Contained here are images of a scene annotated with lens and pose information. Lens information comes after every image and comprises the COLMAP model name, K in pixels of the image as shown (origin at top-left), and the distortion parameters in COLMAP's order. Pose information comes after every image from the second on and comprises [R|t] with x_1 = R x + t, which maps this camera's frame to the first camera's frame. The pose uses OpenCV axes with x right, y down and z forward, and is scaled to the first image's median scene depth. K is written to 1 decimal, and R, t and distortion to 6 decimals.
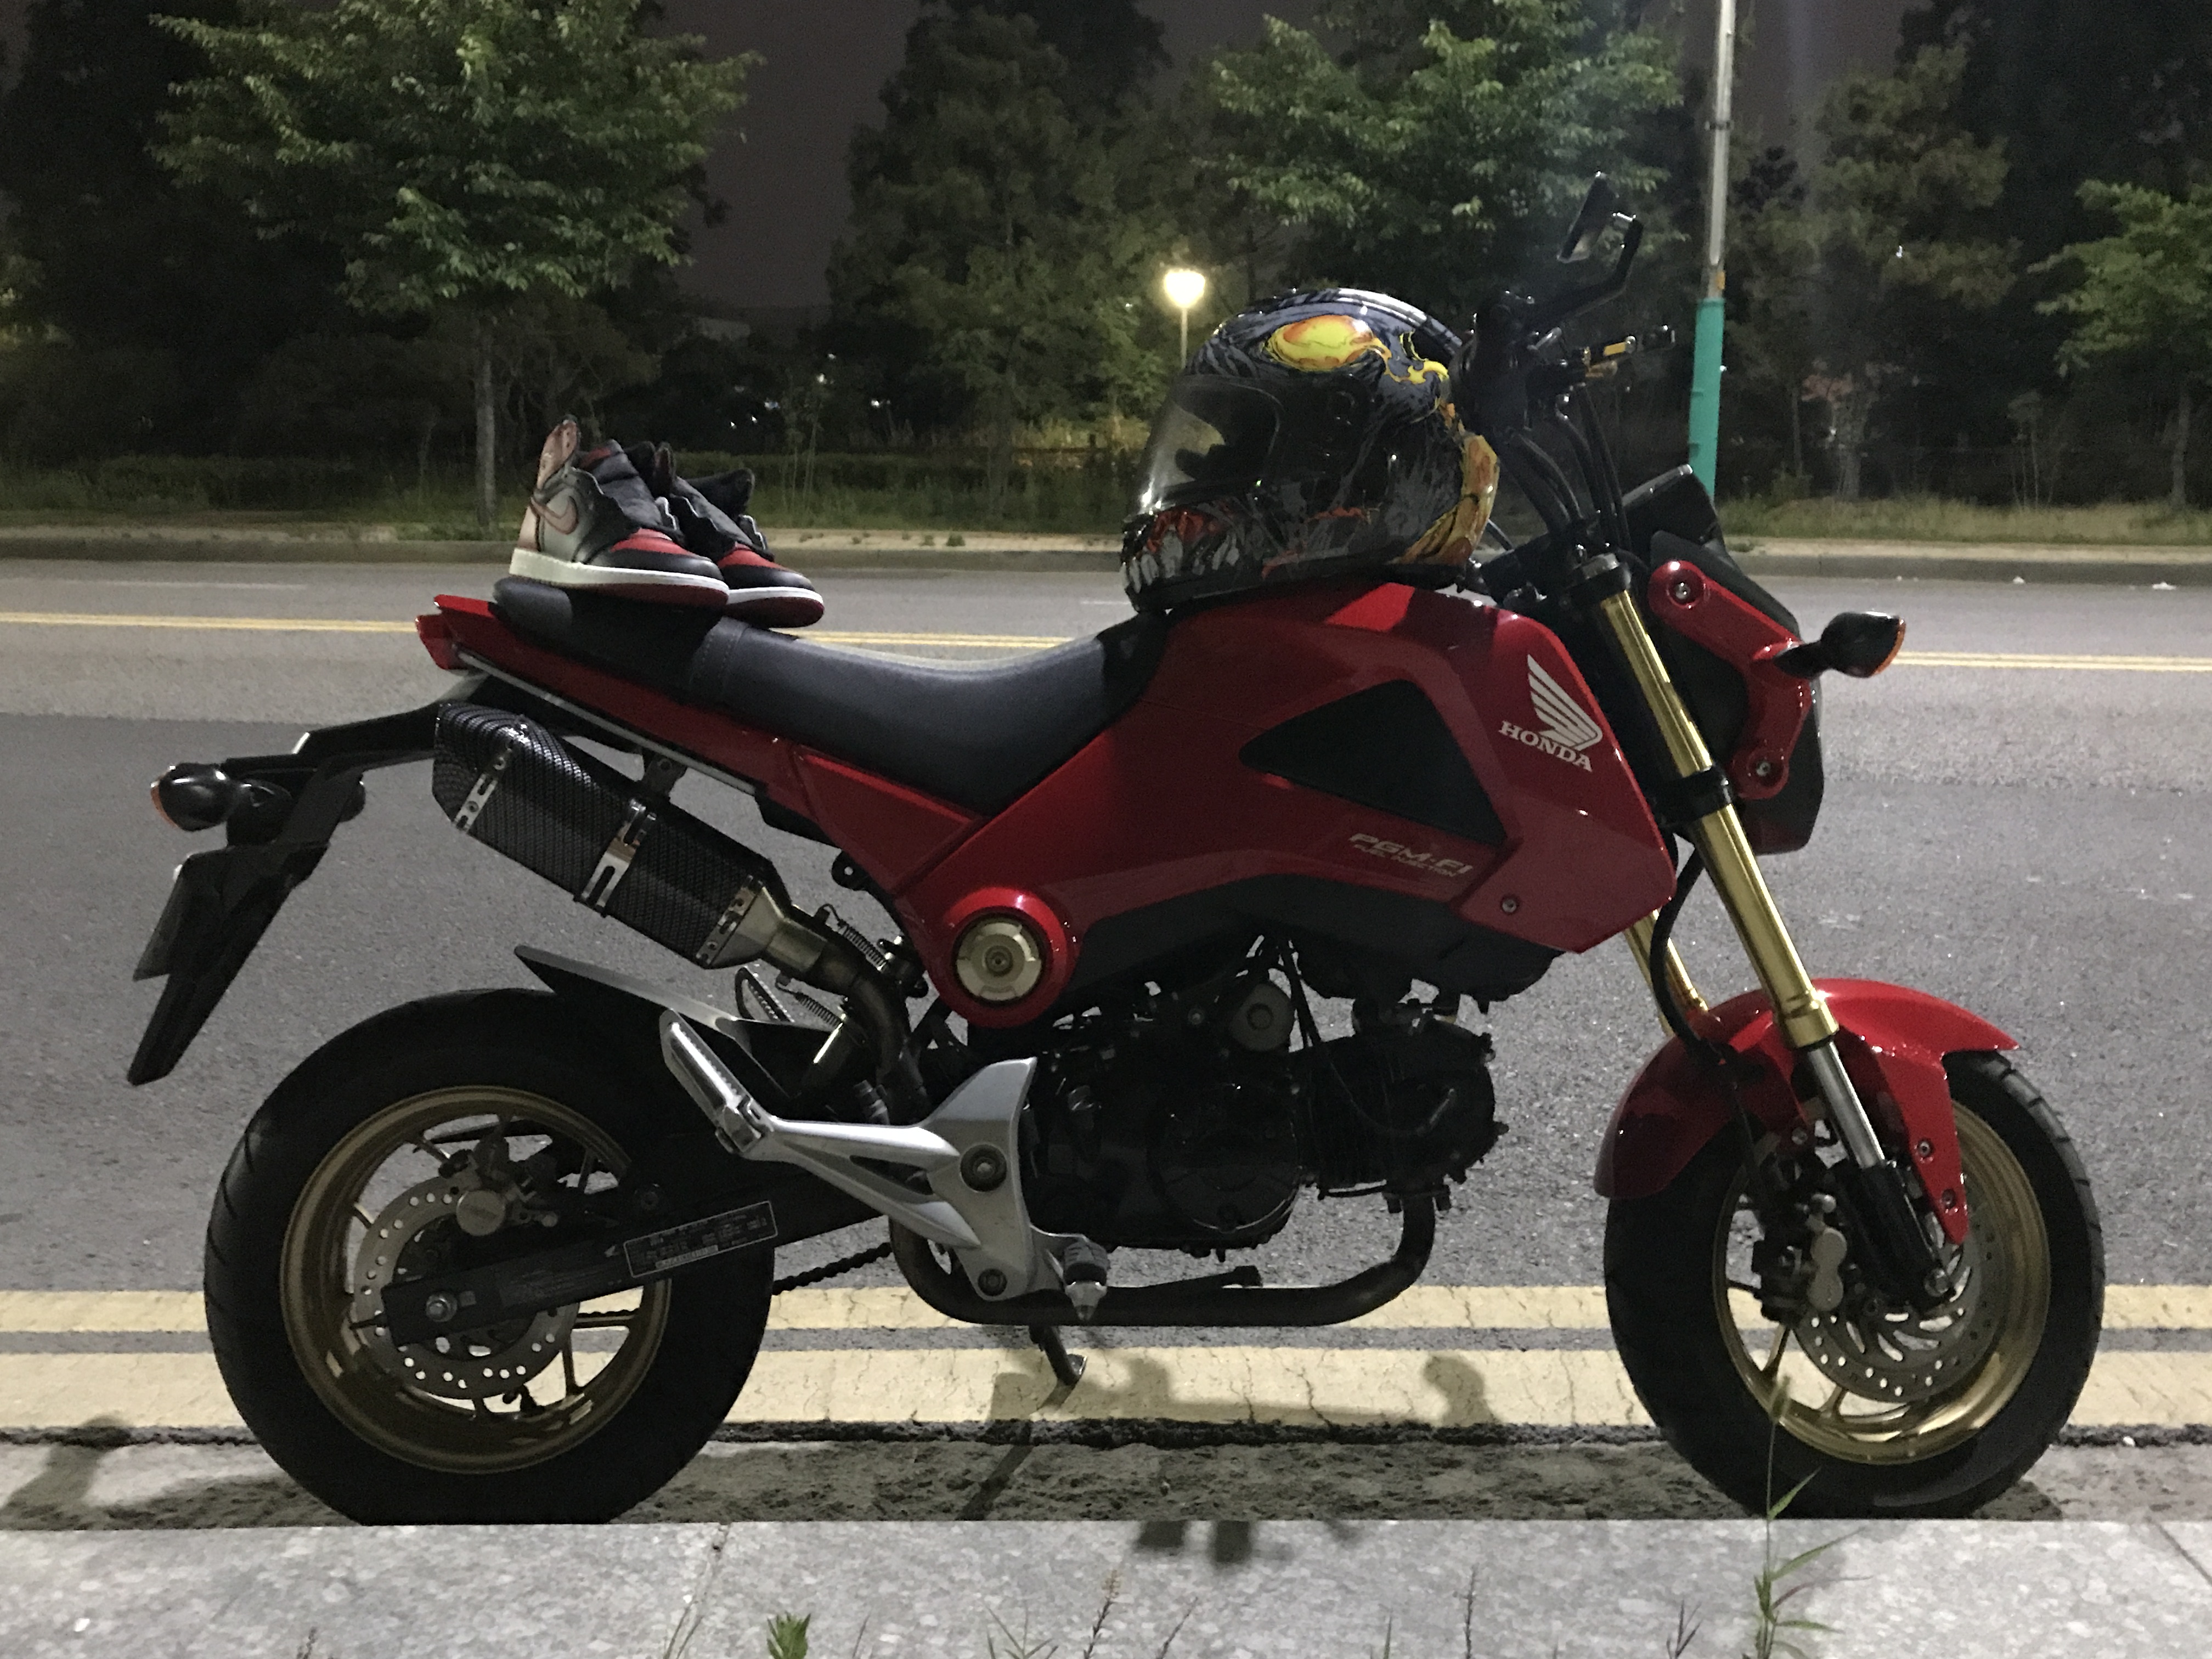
lens RADIAL K [[1998.0, 0, 1109.4], [0, 1998.0, 824.0], [0, 0, 1]] dist [0.004385, 0.021163]
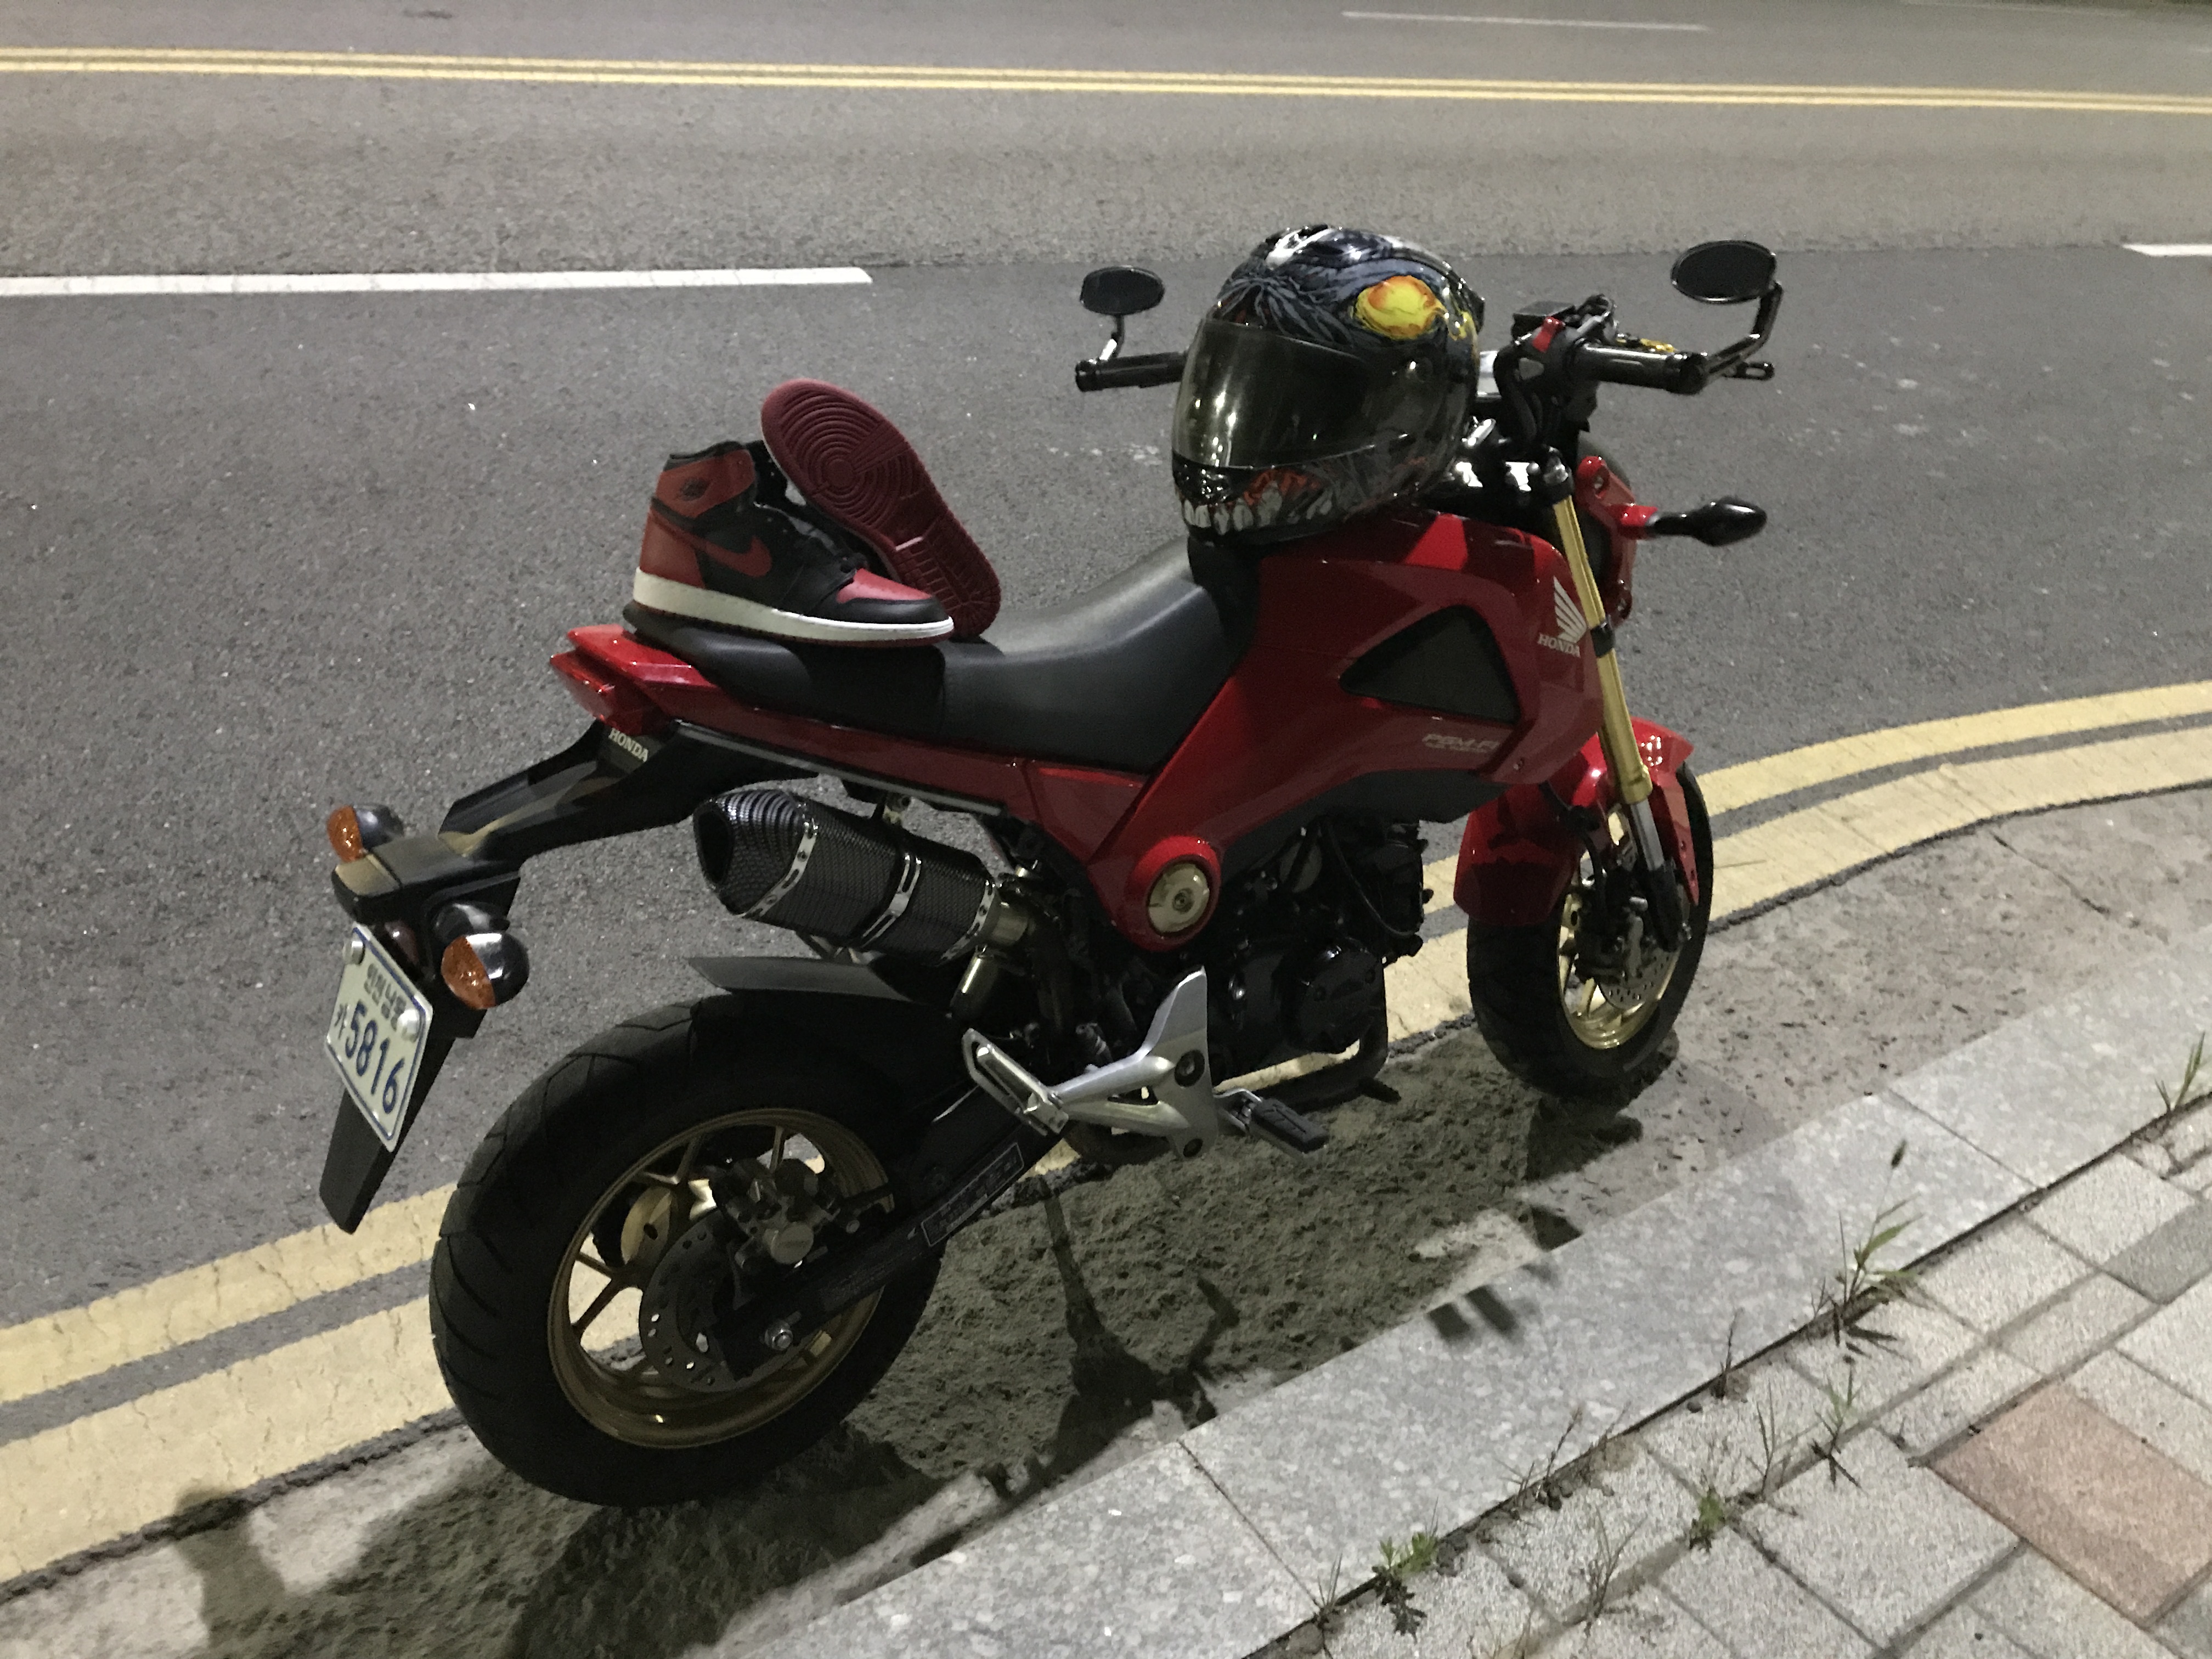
lens RADIAL K [[1794.2, 0, 1105.8], [0, 1794.2, 833.5], [0, 0, 1]] dist [0.019090, -0.006292]
pose [[0.836331, -0.223200, 0.500732, -0.592089], [0.030547, 0.930923, 0.363936, -0.337927], [-0.547373, -0.289075, 0.785378, 0.229008]]
